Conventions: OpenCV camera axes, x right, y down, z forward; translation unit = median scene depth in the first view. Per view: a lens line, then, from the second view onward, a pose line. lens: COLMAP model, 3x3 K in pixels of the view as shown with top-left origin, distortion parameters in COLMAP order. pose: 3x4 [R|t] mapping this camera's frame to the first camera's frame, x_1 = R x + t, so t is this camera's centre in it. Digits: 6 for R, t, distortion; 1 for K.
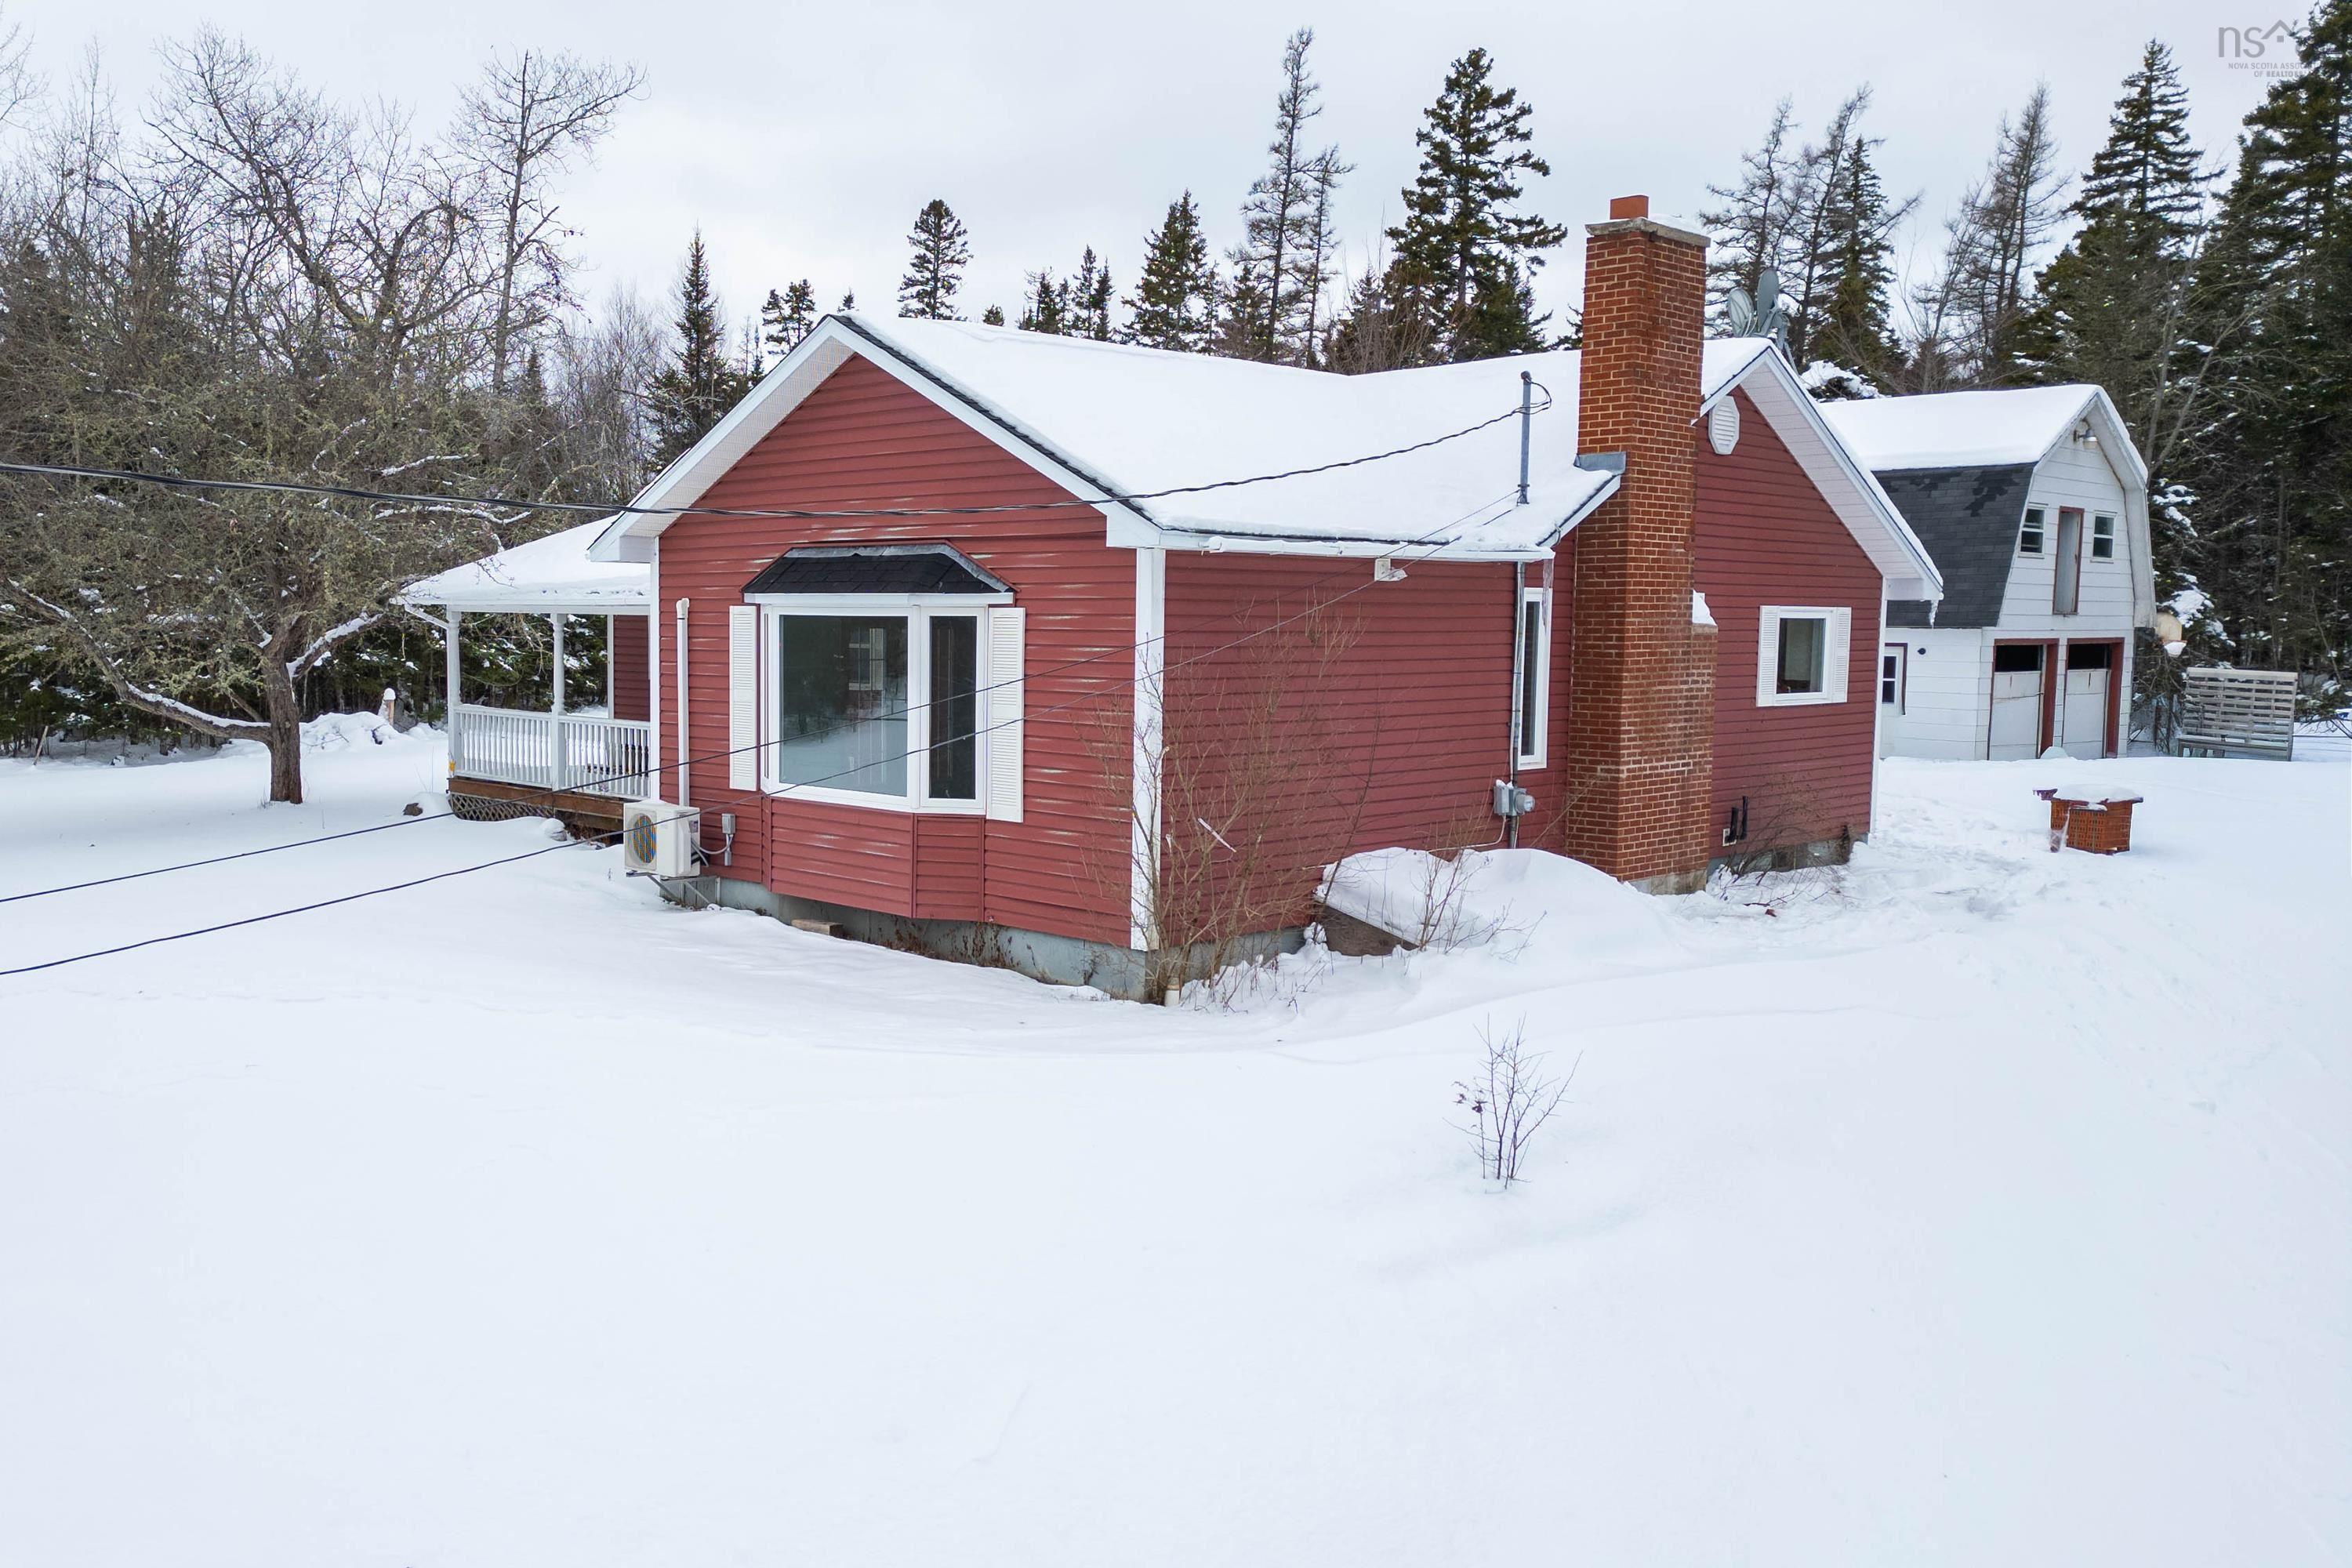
lens RADIAL K [[1973.0, 0, 925.3], [0, 1973.0, 784.0], [0, 0, 1]] dist [0.100632, -0.108112]
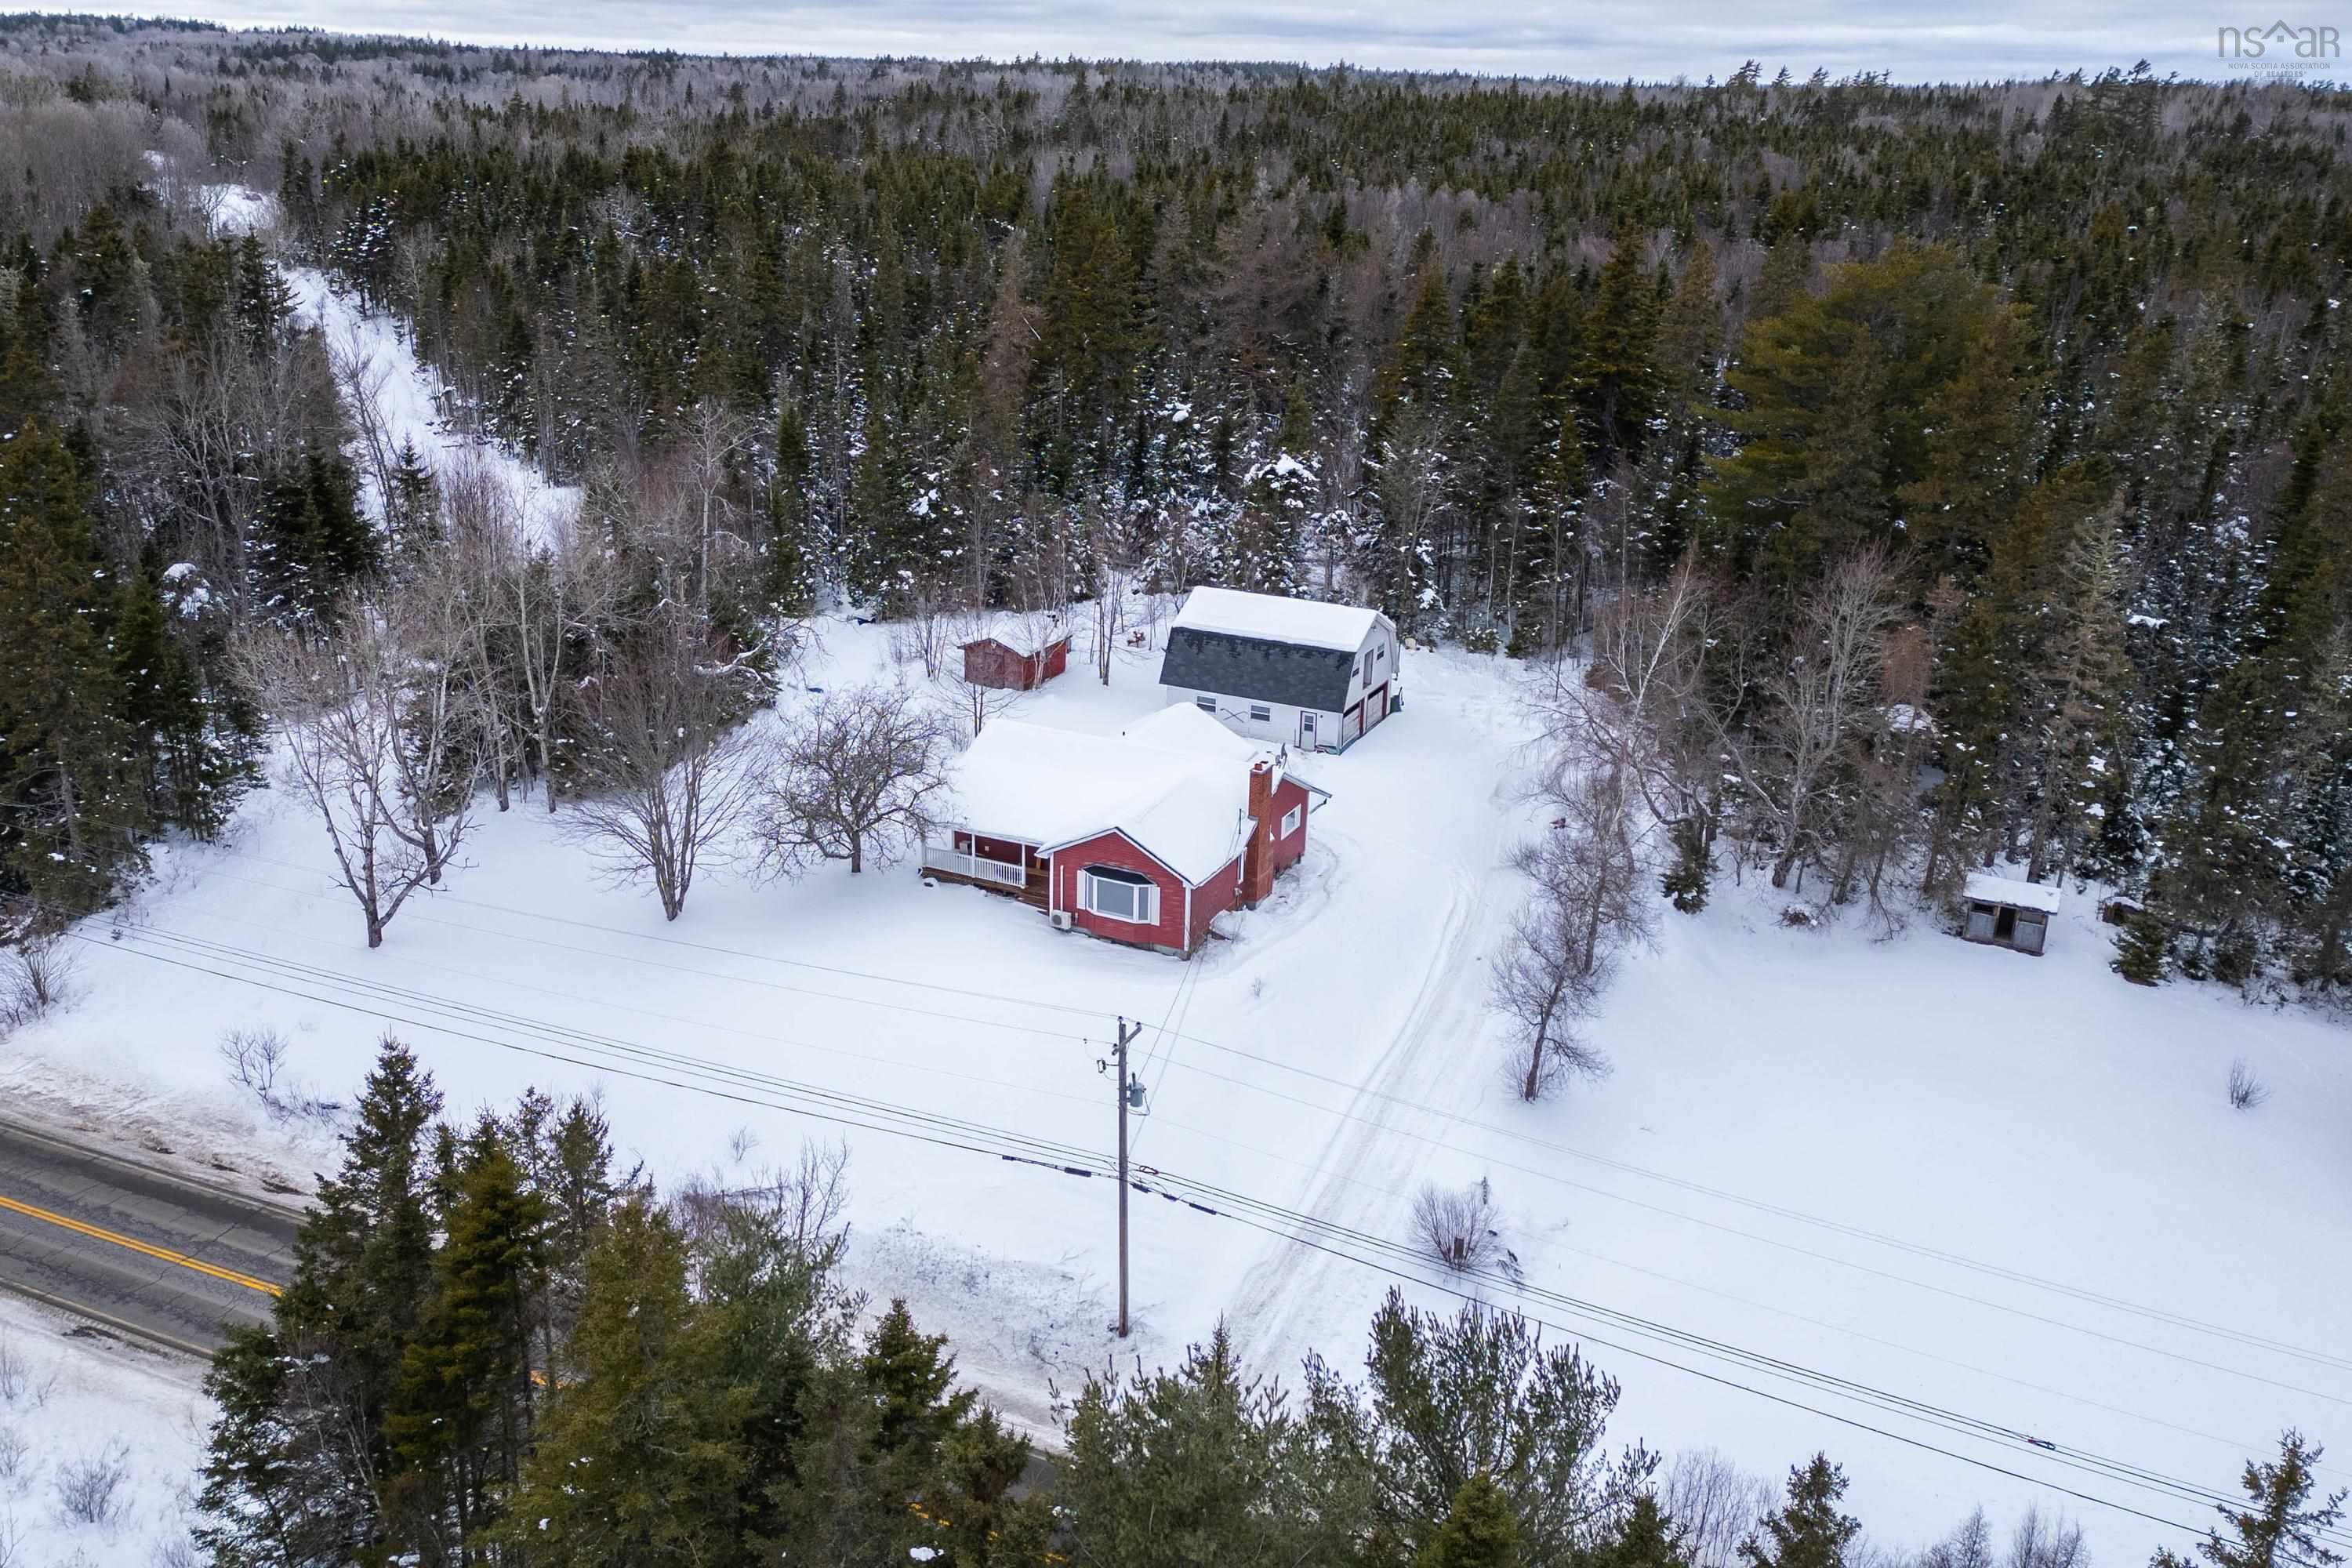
lens RADIAL K [[1989.1, 0, 1132.5], [0, 1989.1, 777.8], [0, 0, 1]] dist [0.137126, -0.222480]
pose [[0.937572, -0.105041, 0.331549, -1.483759], [0.020291, 0.968198, 0.249362, -1.442669], [-0.347198, -0.227067, 0.909887, -3.168939]]
